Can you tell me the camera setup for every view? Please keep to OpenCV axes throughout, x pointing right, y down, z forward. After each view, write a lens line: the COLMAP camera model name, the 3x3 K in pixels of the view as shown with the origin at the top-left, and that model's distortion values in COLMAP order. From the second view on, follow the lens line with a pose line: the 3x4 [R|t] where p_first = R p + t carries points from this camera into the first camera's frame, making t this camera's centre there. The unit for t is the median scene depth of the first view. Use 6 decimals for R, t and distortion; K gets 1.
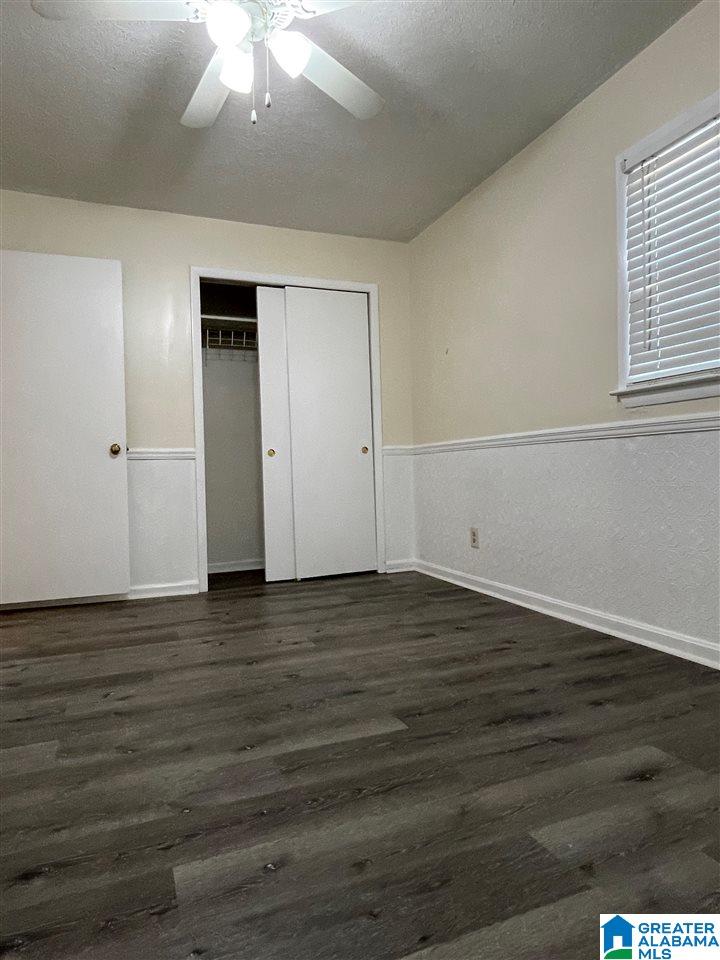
lens RADIAL K [[587.6, 0, 359.0], [0, 587.6, 478.5], [0, 0, 1]] dist [0.005306, -0.002112]
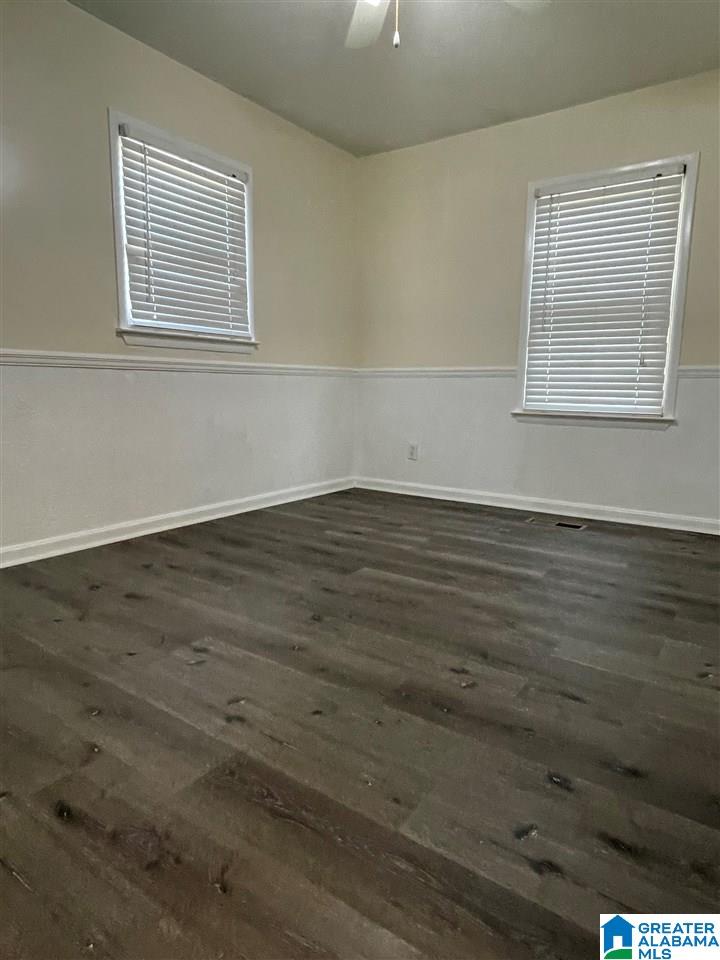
lens RADIAL K [[587.6, 0, 359.5], [0, 587.6, 479.8], [0, 0, 1]] dist [0.005306, -0.002112]
pose [[-0.545469, -0.120584, 0.829411, -0.956875], [0.012931, 0.988268, 0.152184, -0.030196], [-0.838031, 0.093736, -0.537510, 1.501965]]
